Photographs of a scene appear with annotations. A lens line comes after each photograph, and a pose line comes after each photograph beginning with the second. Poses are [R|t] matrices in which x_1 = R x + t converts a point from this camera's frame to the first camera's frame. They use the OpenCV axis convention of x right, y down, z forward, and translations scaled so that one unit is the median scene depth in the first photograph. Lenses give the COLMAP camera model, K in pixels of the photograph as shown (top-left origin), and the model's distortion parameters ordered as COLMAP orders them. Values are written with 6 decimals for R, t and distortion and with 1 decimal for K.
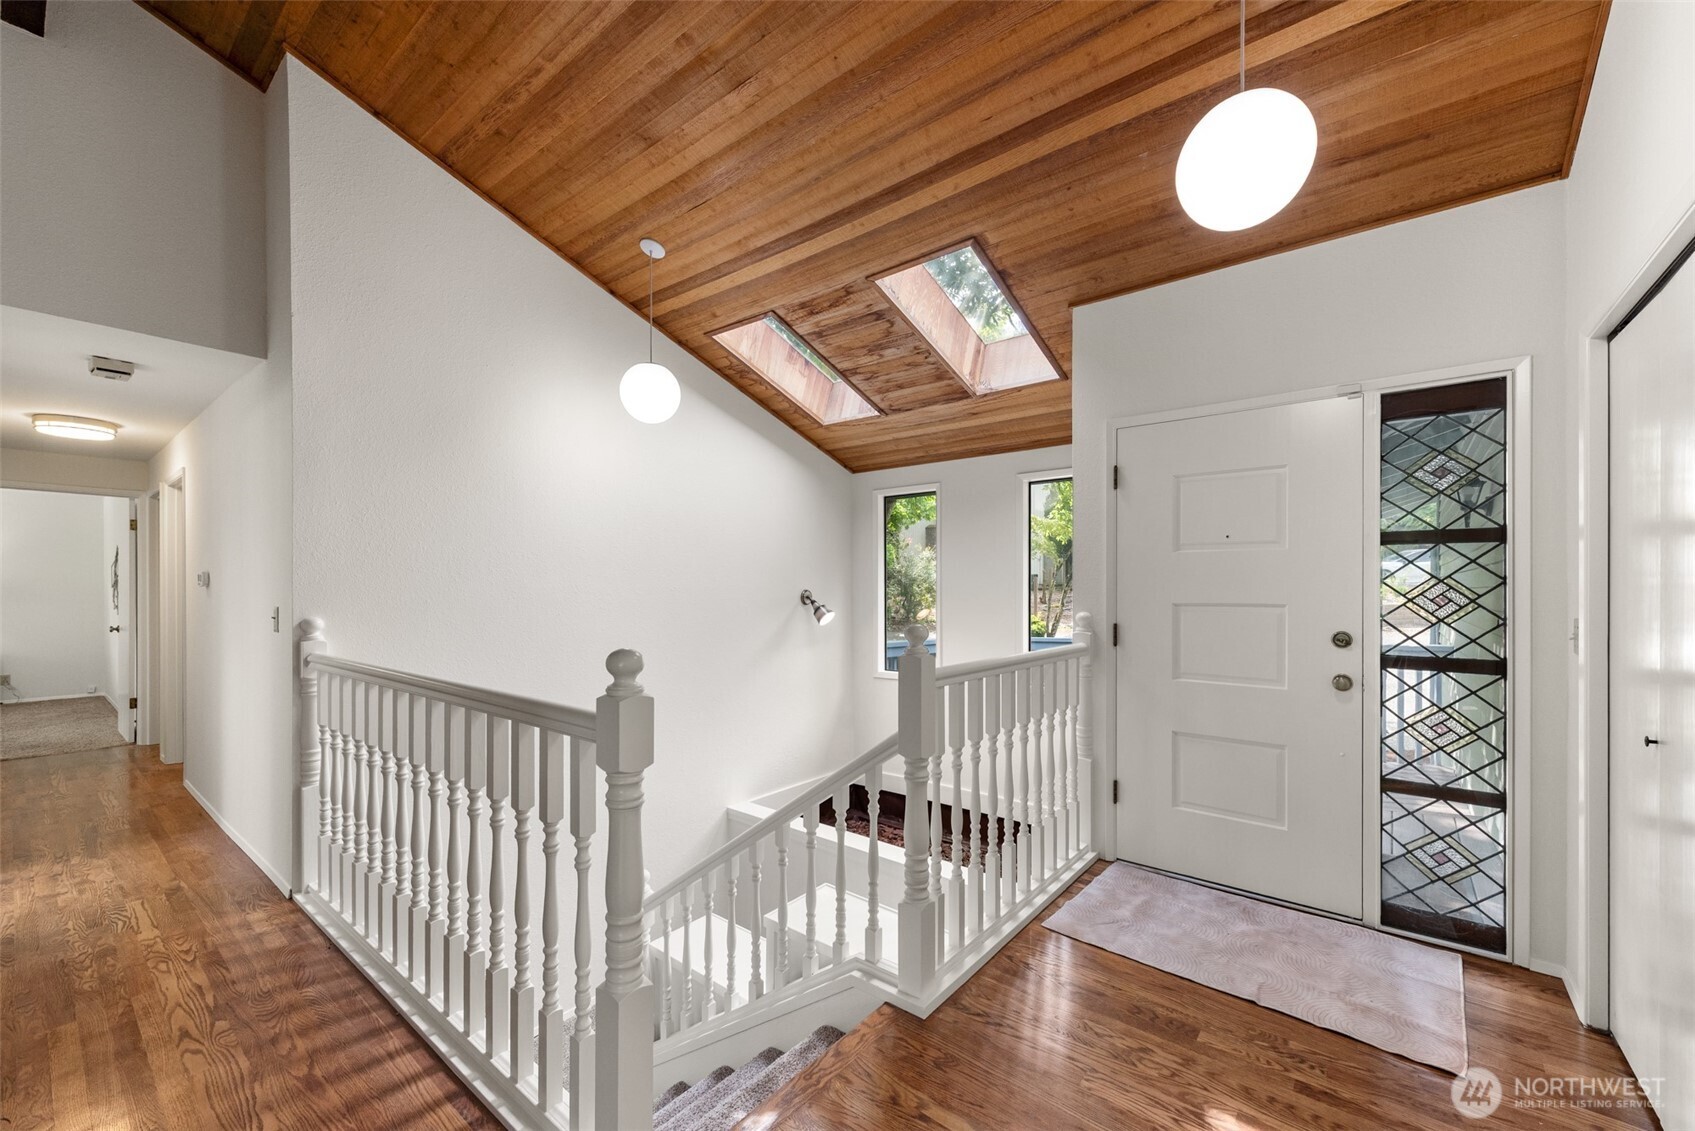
lens RADIAL K [[662.3, 0, 847.5], [0, 662.3, 565.5], [0, 0, 1]] dist [0.001024, -0.000035]
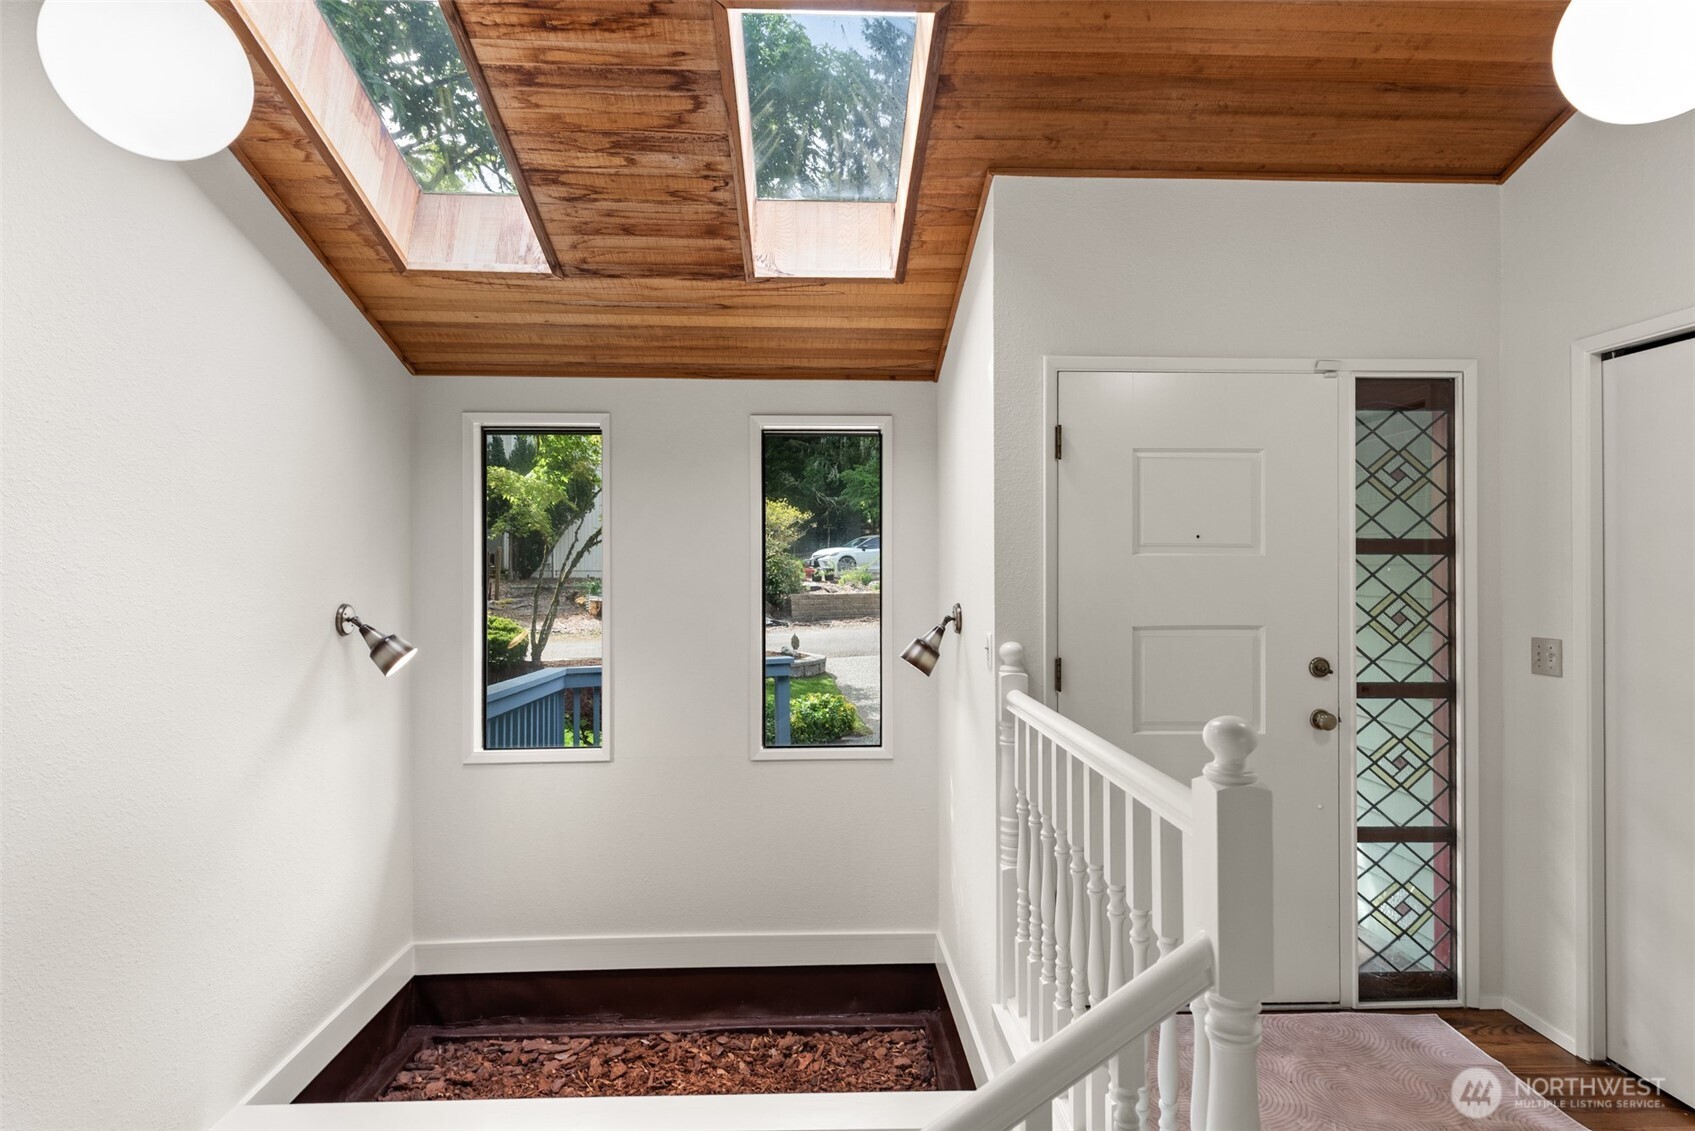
lens RADIAL K [[909.2, 0, 845.5], [0, 909.2, 551.4], [0, 0, 1]] dist [0.011690, -0.000829]
pose [[0.753544, 0.016075, 0.657201, -0.393385], [-0.021685, 0.999765, 0.000410, -0.018094], [-0.657040, -0.014560, 0.753715, 0.466419]]
